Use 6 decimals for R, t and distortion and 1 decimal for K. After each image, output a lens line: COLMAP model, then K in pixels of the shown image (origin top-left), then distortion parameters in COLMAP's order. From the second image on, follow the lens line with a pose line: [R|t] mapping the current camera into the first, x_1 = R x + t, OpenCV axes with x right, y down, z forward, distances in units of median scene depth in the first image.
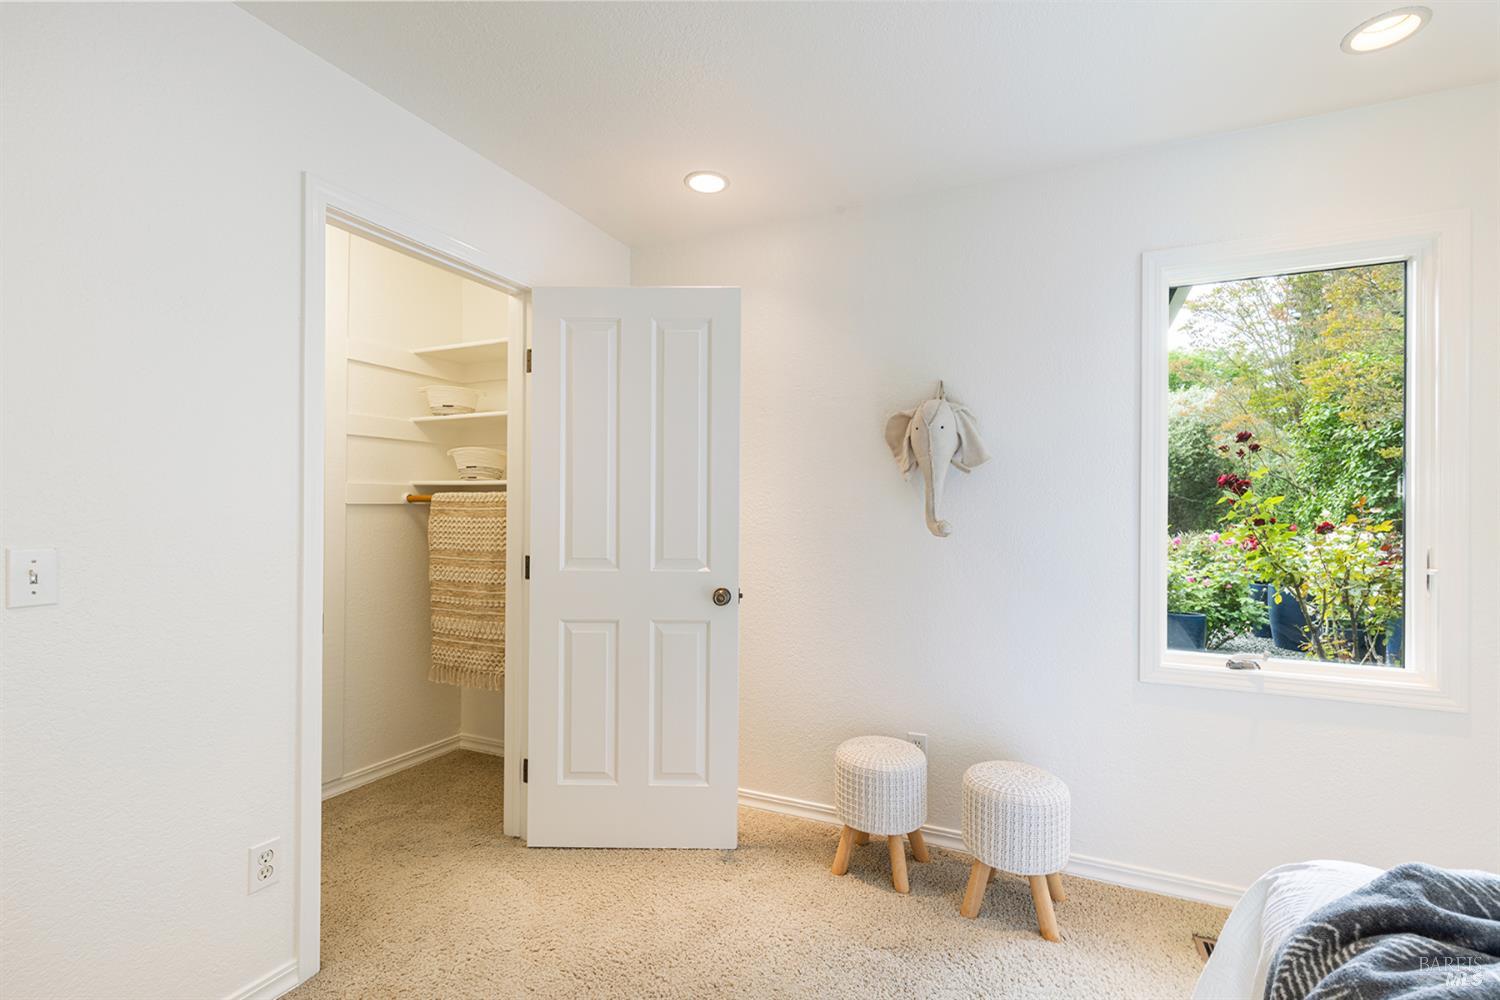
lens RADIAL K [[671.8, 0, 757.9], [0, 671.8, 508.3], [0, 0, 1]] dist [0.000558, 0.000082]
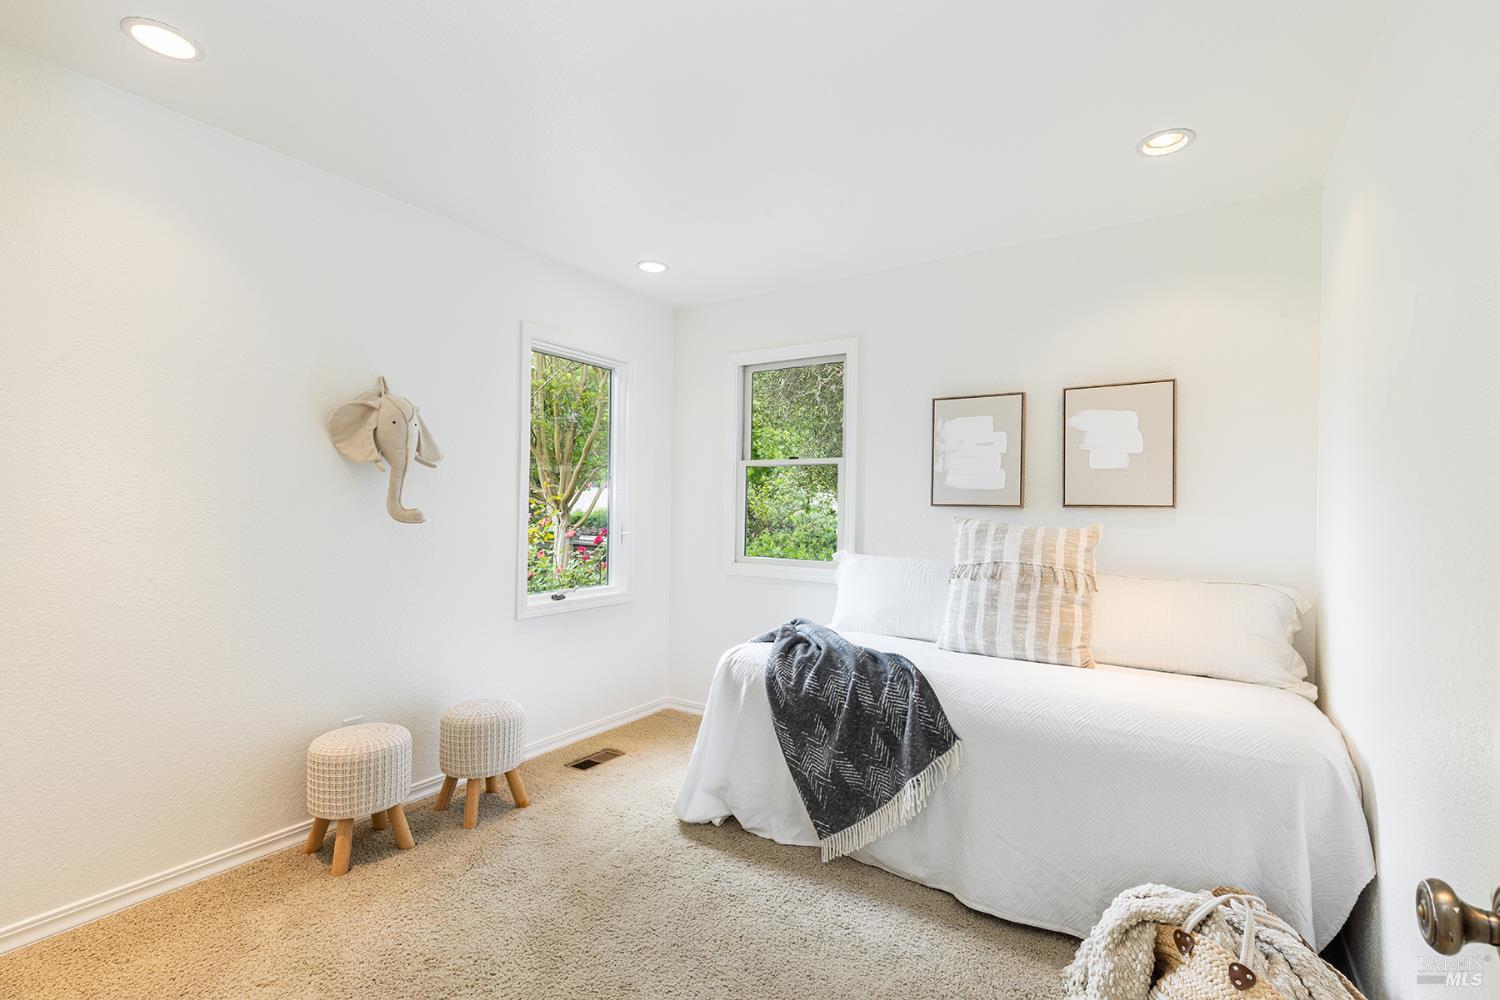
lens RADIAL K [[671.8, 0, 757.9], [0, 671.8, 508.3], [0, 0, 1]] dist [0.000558, 0.000082]
pose [[0.132057, -0.002962, 0.991238, -0.783795], [-0.013837, 0.999893, 0.004831, 0.005420], [-0.991146, -0.014354, 0.132002, 0.299843]]
